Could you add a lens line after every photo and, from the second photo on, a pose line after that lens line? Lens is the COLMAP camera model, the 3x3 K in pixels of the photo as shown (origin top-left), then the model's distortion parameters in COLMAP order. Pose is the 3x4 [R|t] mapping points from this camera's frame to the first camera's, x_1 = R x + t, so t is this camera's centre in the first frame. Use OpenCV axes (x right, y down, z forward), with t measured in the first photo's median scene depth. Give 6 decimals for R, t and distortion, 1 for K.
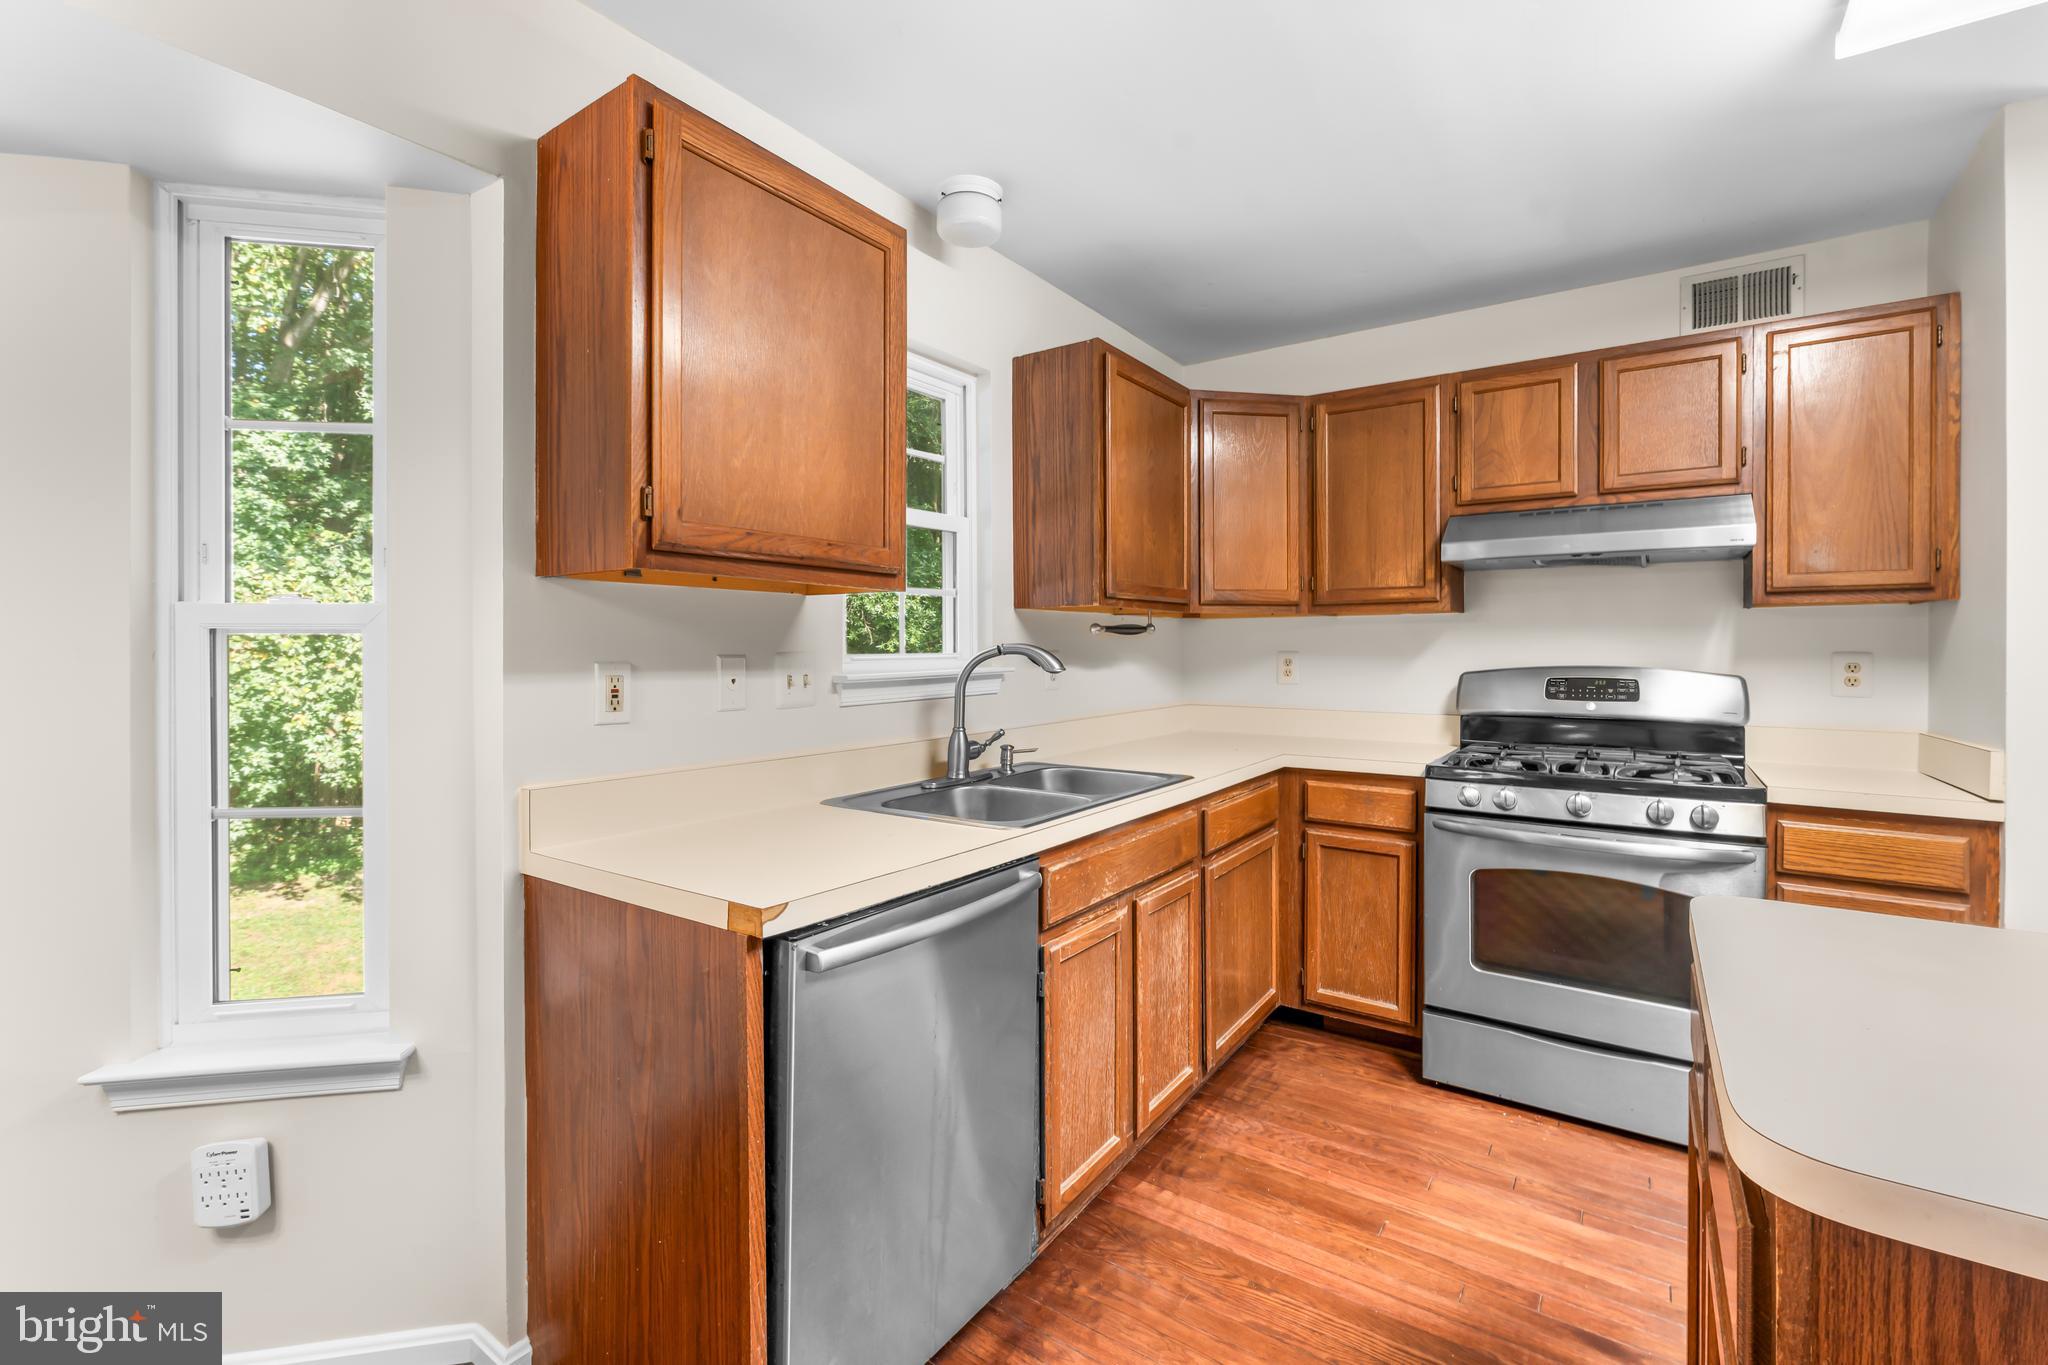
lens RADIAL K [[890.2, 0, 1030.1], [0, 890.2, 656.9], [0, 0, 1]] dist [0.001020, -0.000483]
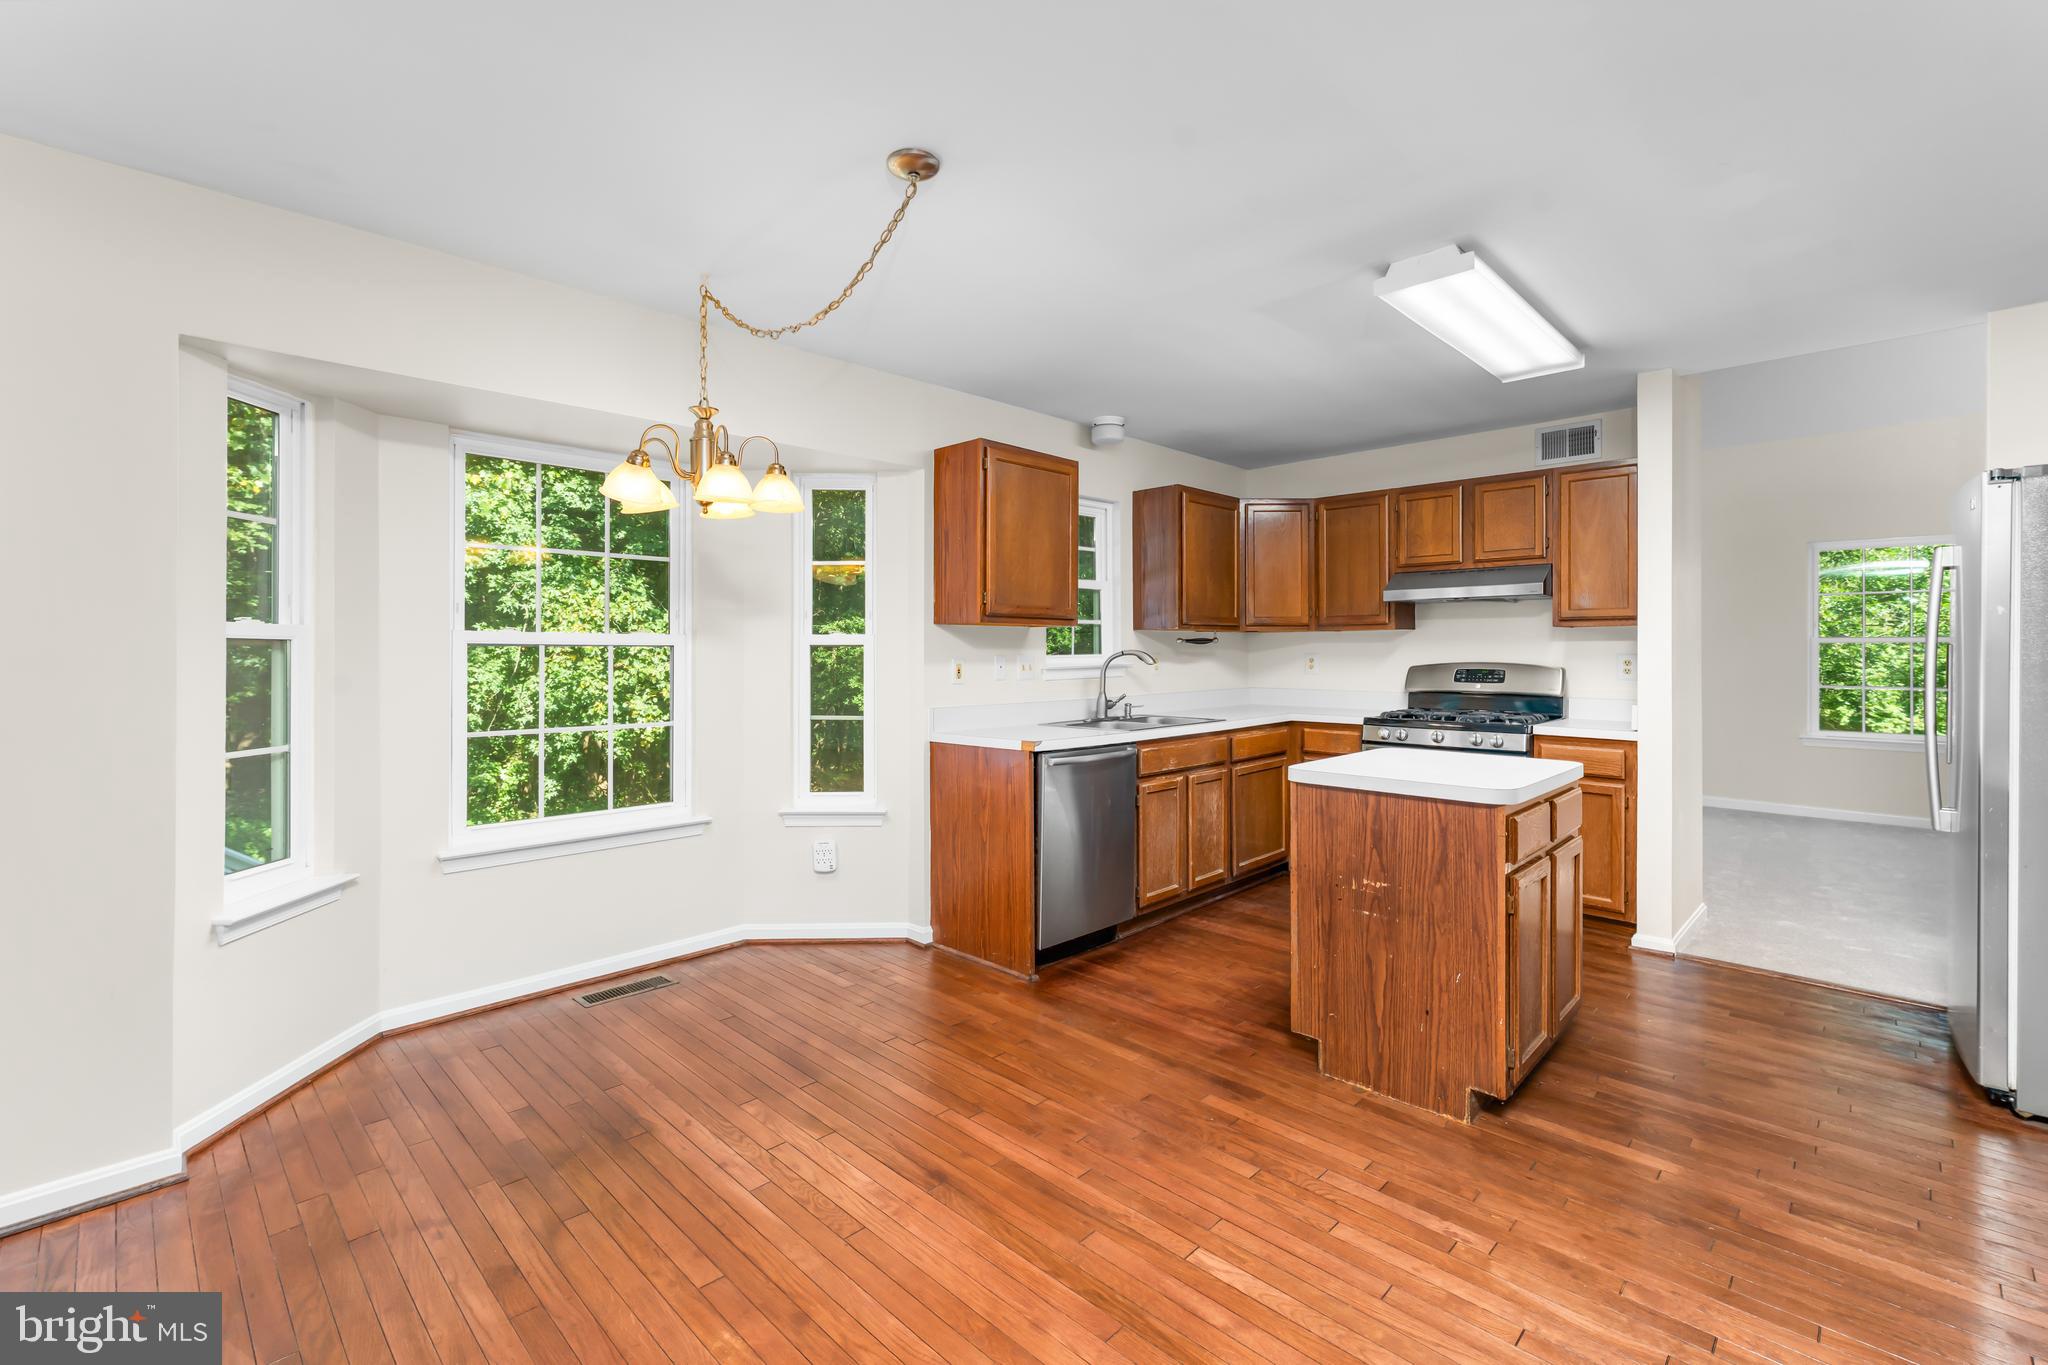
lens RADIAL K [[890.2, 0, 1030.1], [0, 890.2, 656.9], [0, 0, 1]] dist [0.001020, -0.000483]
pose [[0.986256, -0.000218, -0.165227, 0.076287], [-0.000060, 0.999999, -0.001678, 0.003296], [0.165227, 0.001665, 0.986254, -0.839718]]
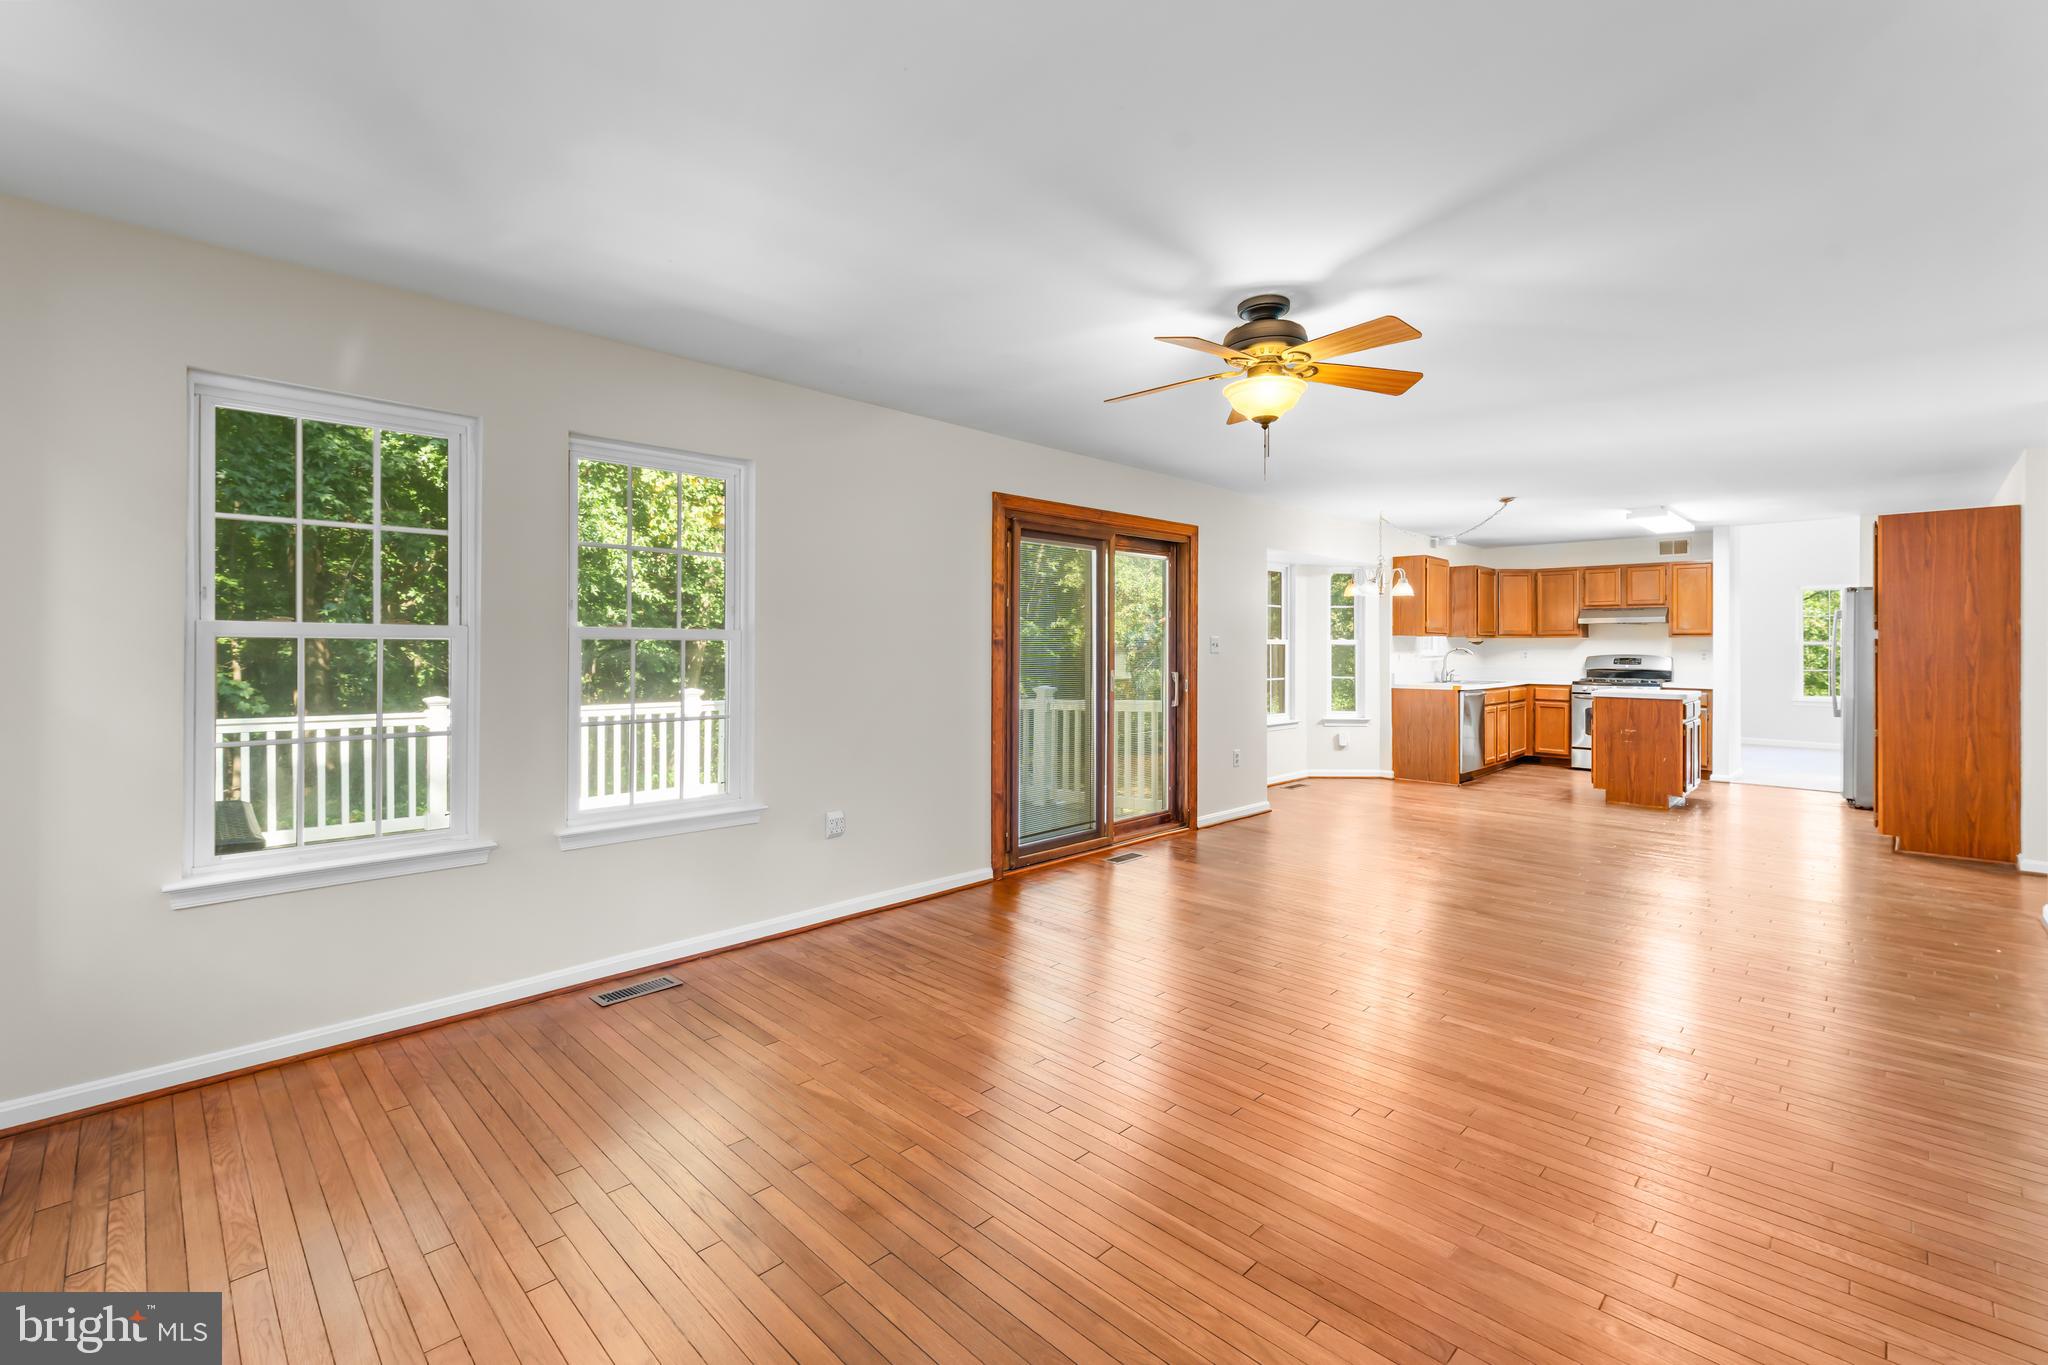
lens RADIAL K [[890.2, 0, 1030.1], [0, 890.2, 656.9], [0, 0, 1]] dist [0.001020, -0.000483]
pose [[0.985778, 0.004421, -0.167997, -1.091364], [-0.003882, 0.999986, 0.003533, 0.018742], [0.168011, -0.002831, 0.985781, -2.860978]]
